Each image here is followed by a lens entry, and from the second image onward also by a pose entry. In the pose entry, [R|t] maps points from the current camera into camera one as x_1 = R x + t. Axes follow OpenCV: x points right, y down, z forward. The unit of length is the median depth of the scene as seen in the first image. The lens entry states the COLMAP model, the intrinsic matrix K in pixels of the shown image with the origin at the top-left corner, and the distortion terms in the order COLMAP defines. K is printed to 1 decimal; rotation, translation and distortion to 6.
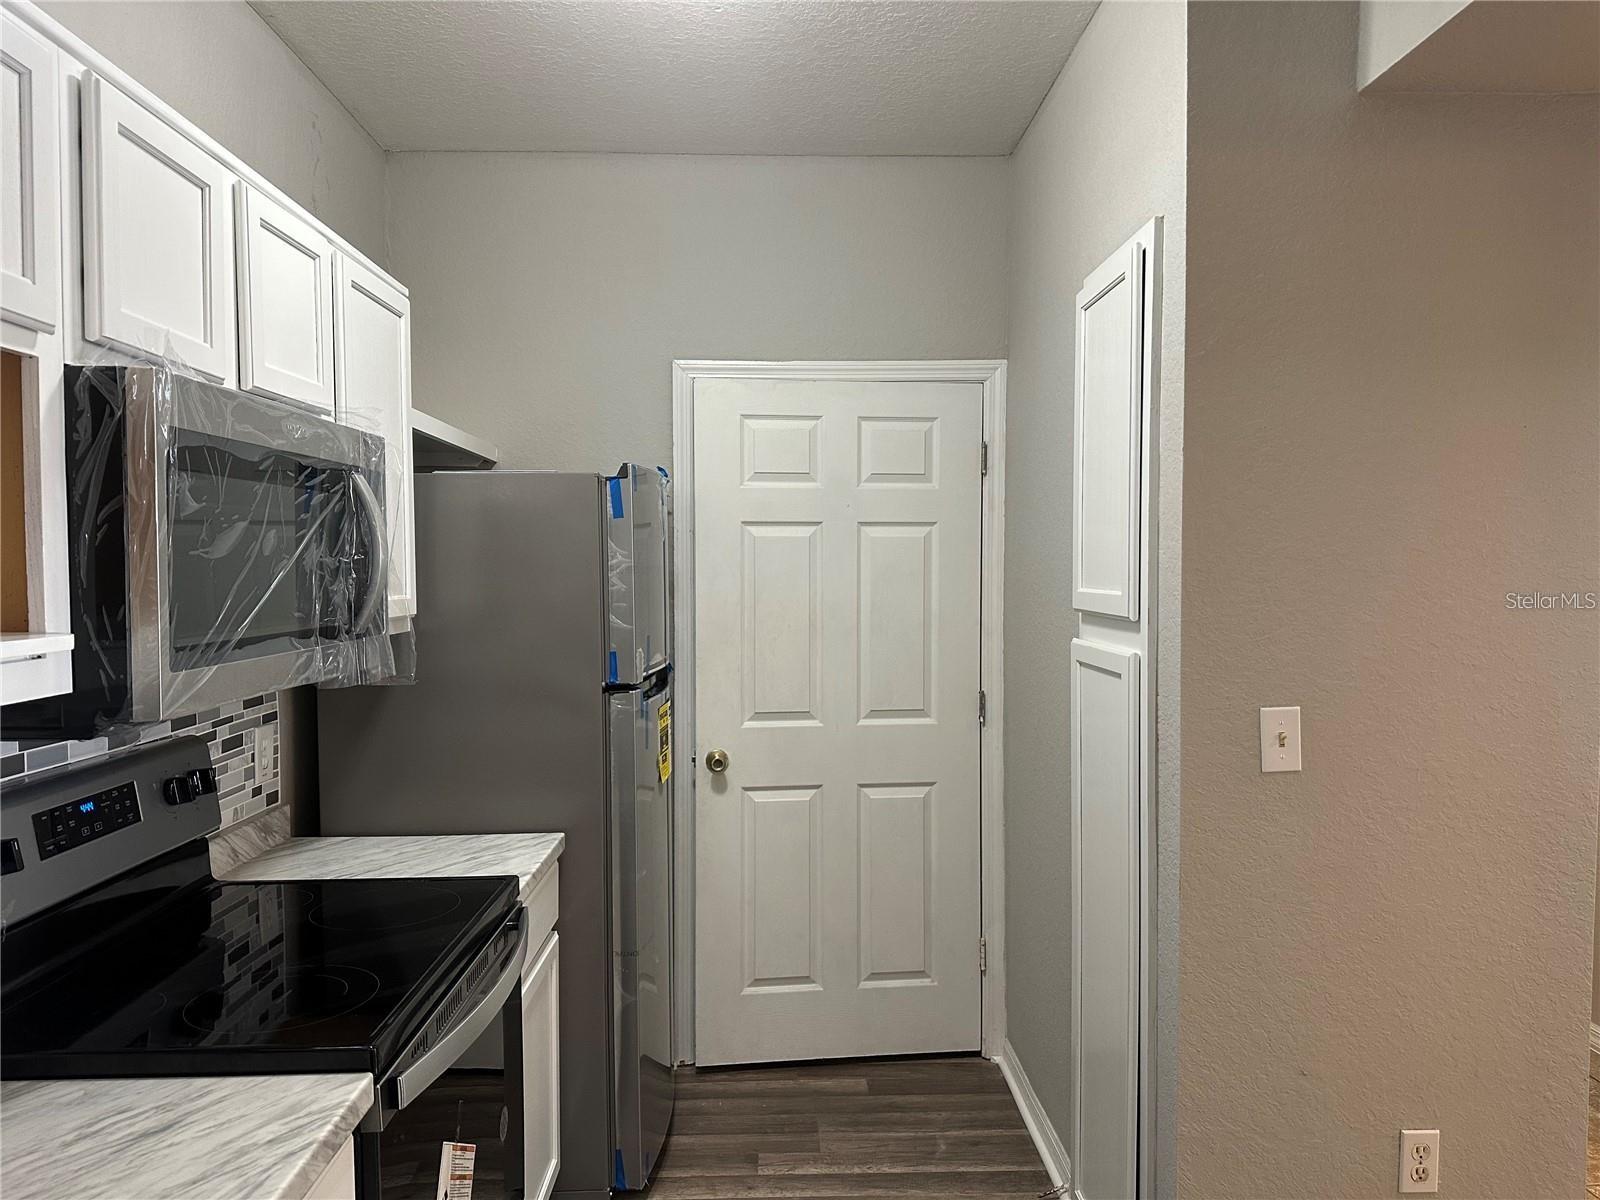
lens RADIAL K [[1105.5, 0, 802.0], [0, 1105.5, 608.9], [0, 0, 1]] dist [0.046397, -0.049291]
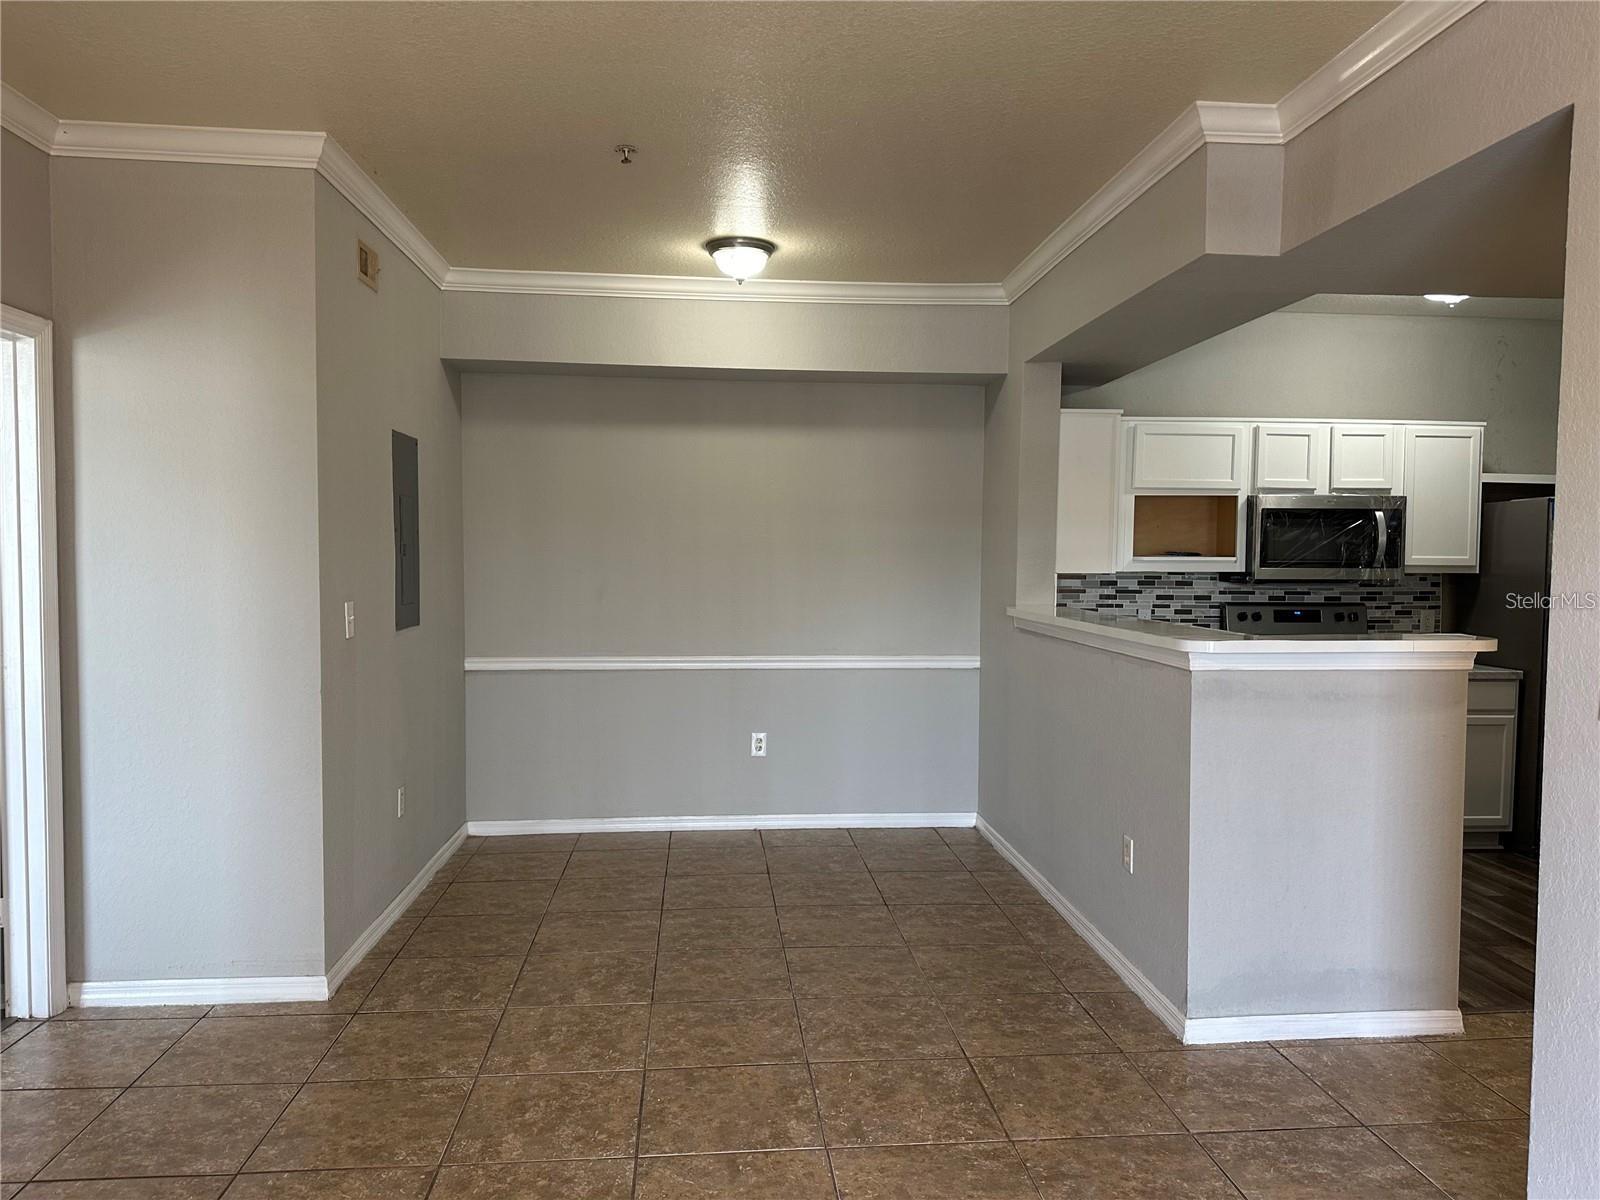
lens RADIAL K [[1105.5, 0, 772.0], [0, 1105.5, 599.1], [0, 0, 1]] dist [0.046397, -0.049291]
pose [[0.033891, 0.046048, -0.998364, 2.655815], [-0.043679, 0.998052, 0.044551, 0.050704], [0.998471, 0.042097, 0.035836, -0.723456]]
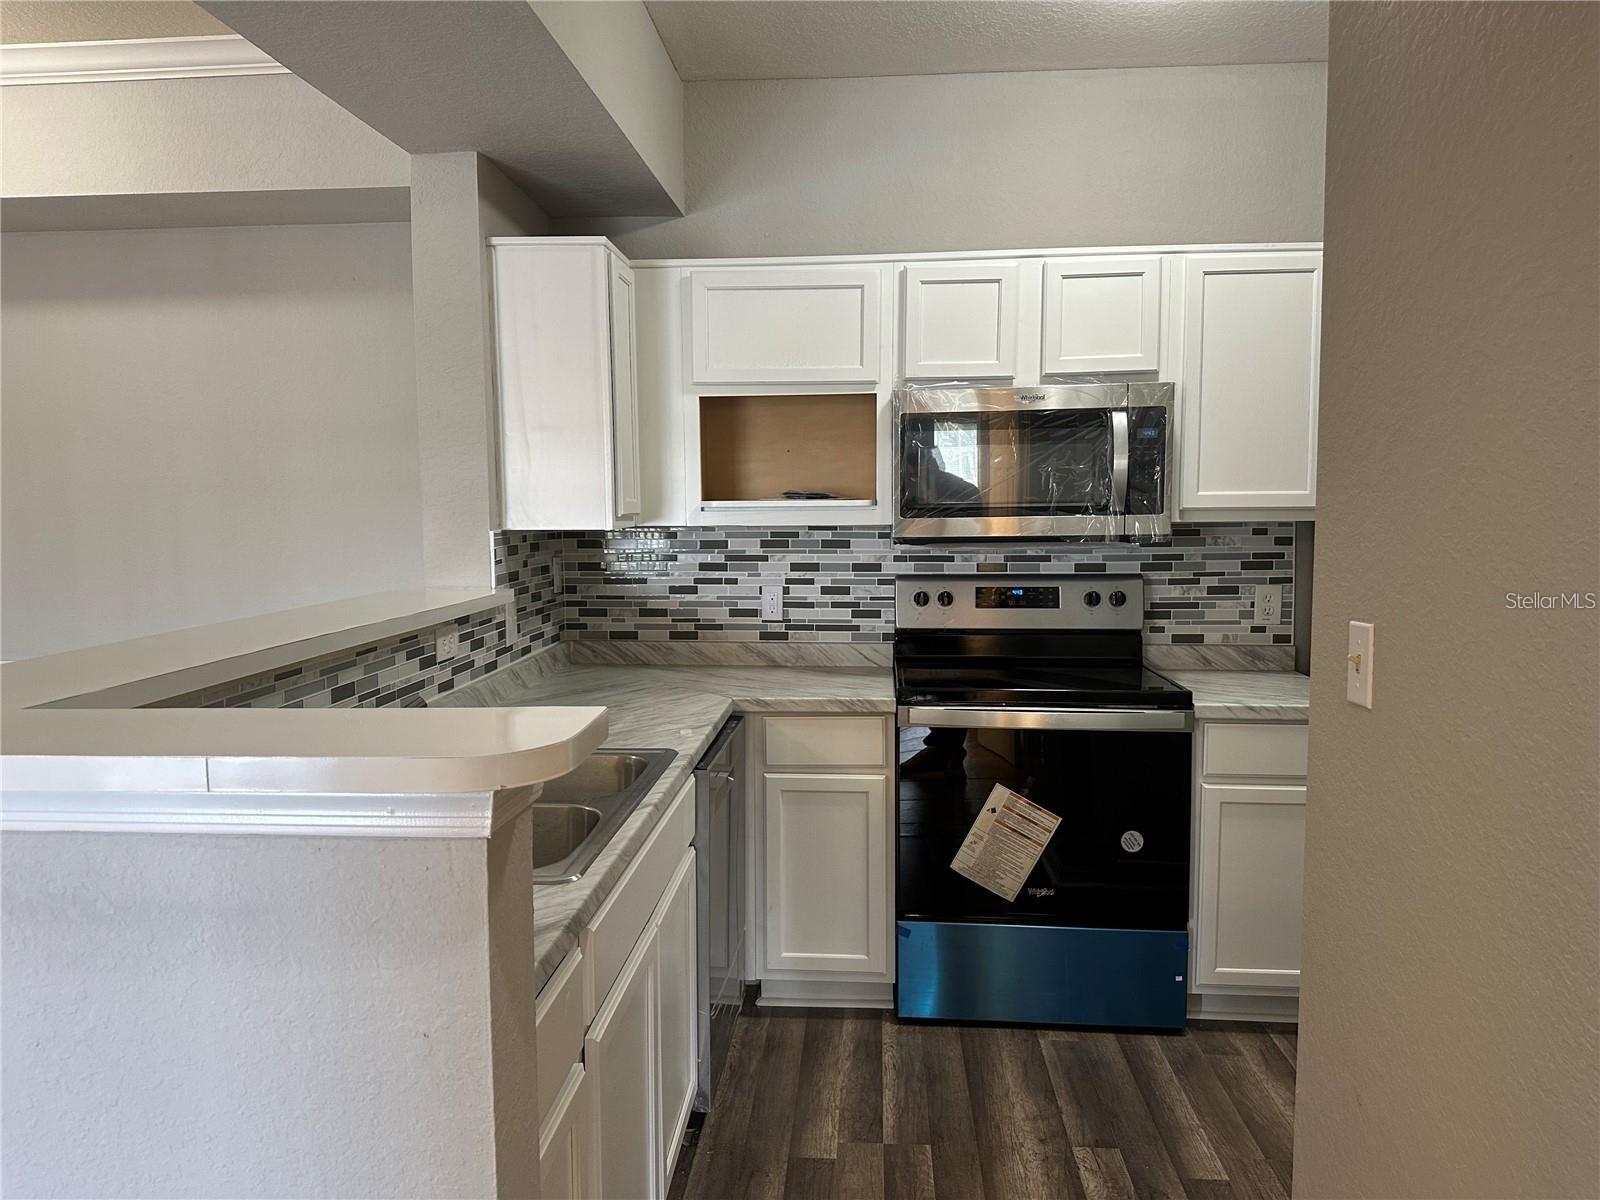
lens RADIAL K [[1105.5, 0, 760.6], [0, 1105.5, 604.2], [0, 0, 1]] dist [0.046397, -0.049291]
pose [[-0.133911, 0.095127, -0.986417, 1.383435], [-0.027200, 0.994654, 0.099614, 0.010098], [0.990620, 0.040170, -0.130608, 0.769387]]
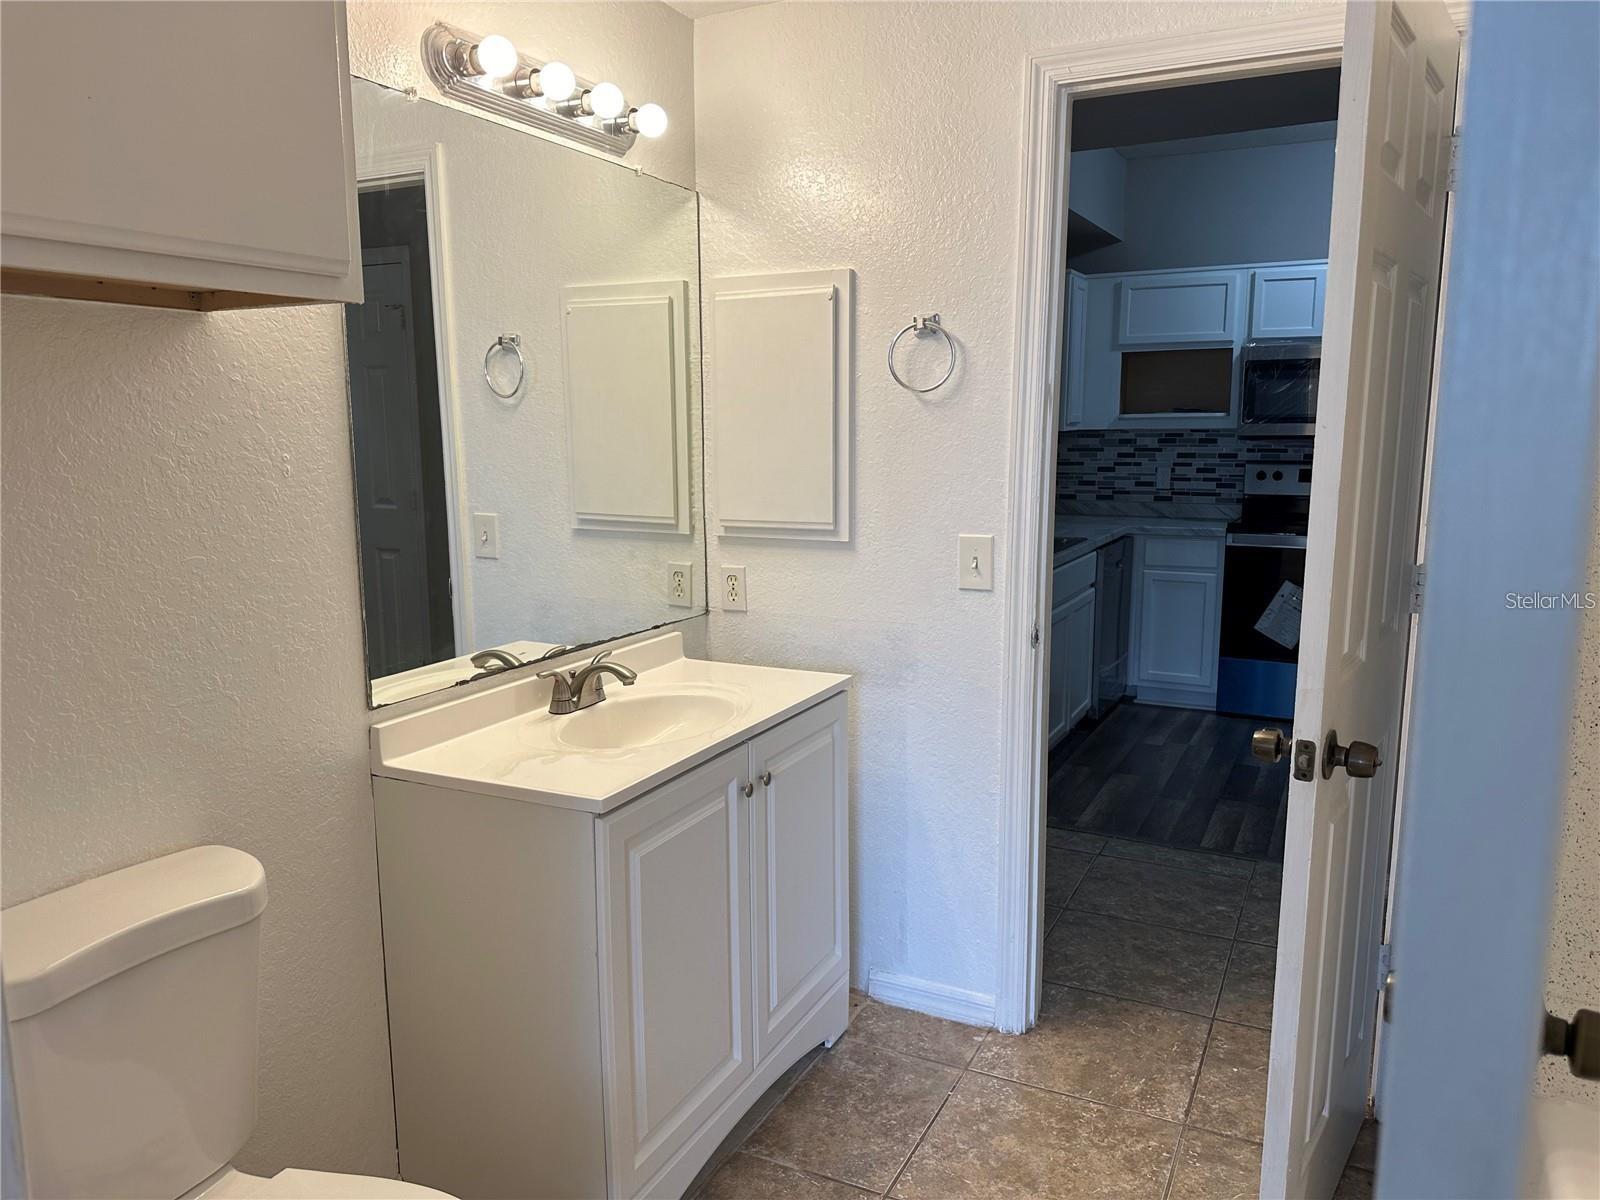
lens RADIAL K [[1105.5, 0, 761.7], [0, 1105.5, 590.2], [0, 0, 1]] dist [0.046397, -0.049291]
pose [[-0.513153, 0.134029, -0.847768, 2.852718], [-0.022612, 0.985278, 0.169456, 0.005903], [0.857999, 0.106127, -0.502568, 1.202396]]
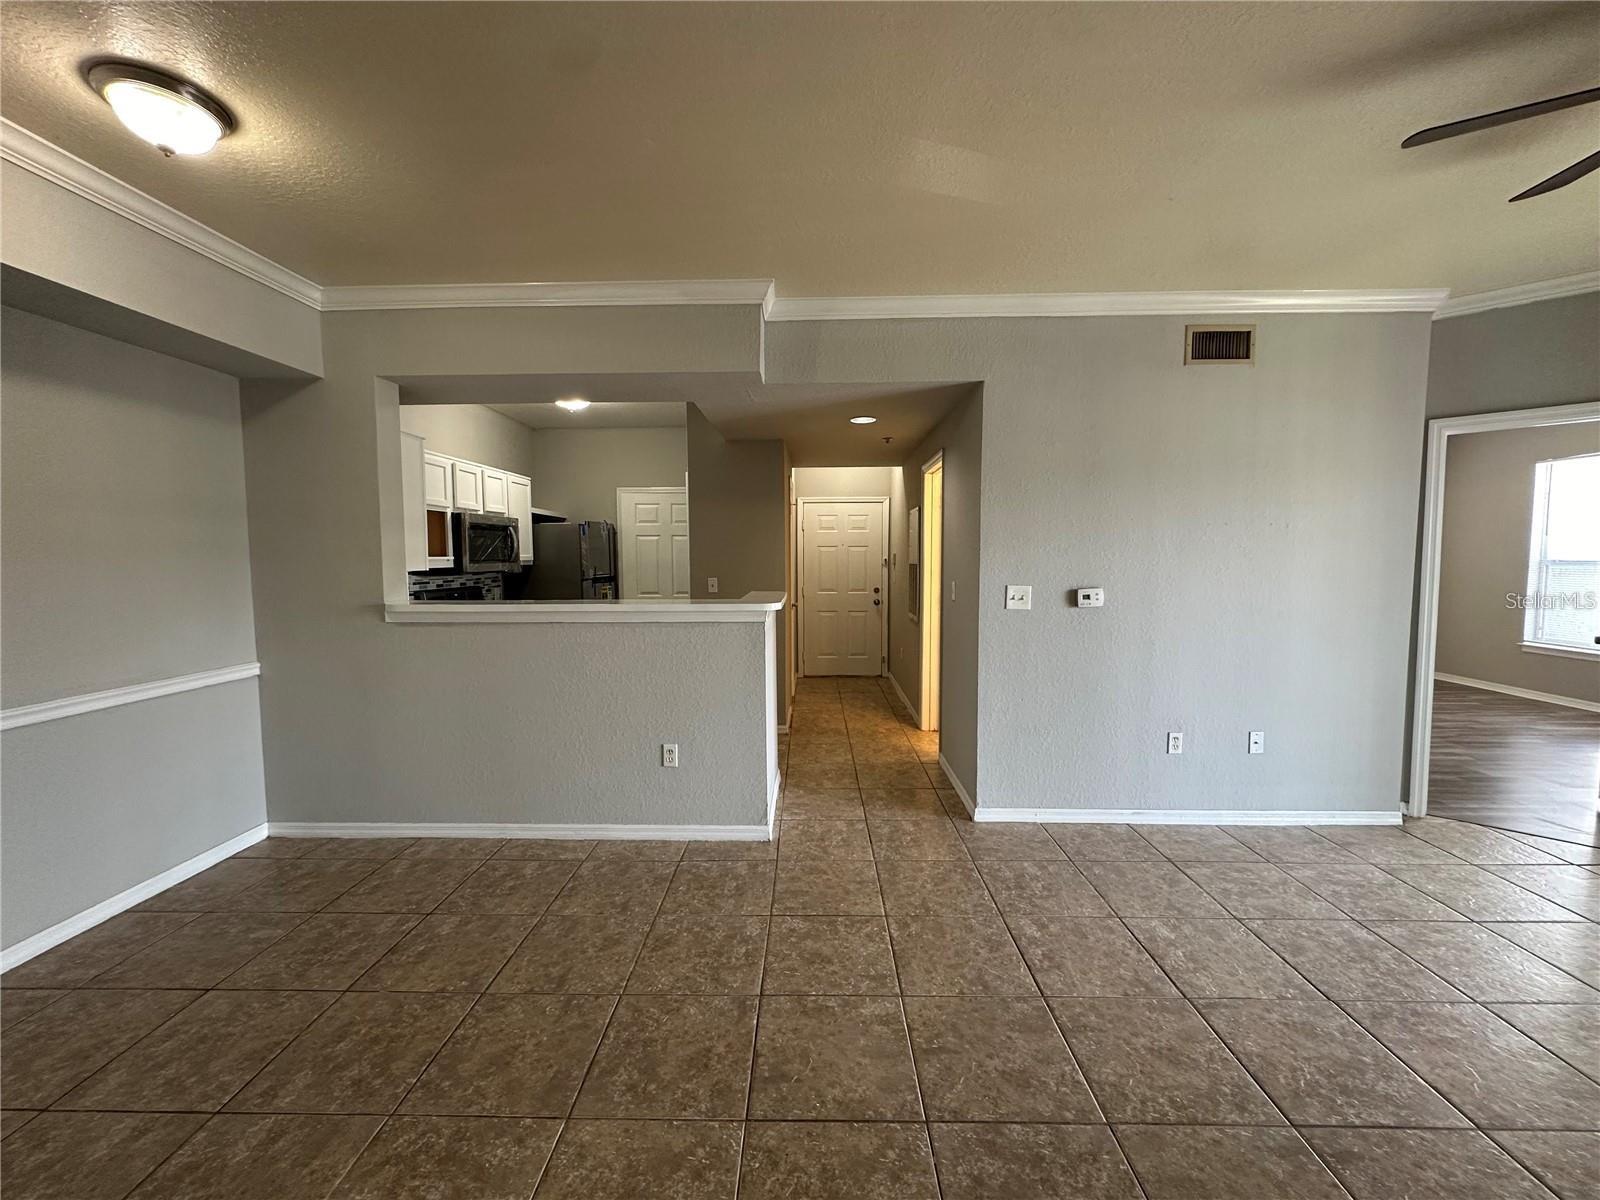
lens RADIAL K [[638.6, 0, 806.5], [0, 638.6, 603.7], [0, 0, 1]] dist [0.009431, -0.000790]
pose [[0.998320, 0.003455, -0.057830, 1.062601], [-0.001183, 0.999228, 0.039268, 0.098704], [0.057921, -0.039134, 0.997554, -1.720494]]
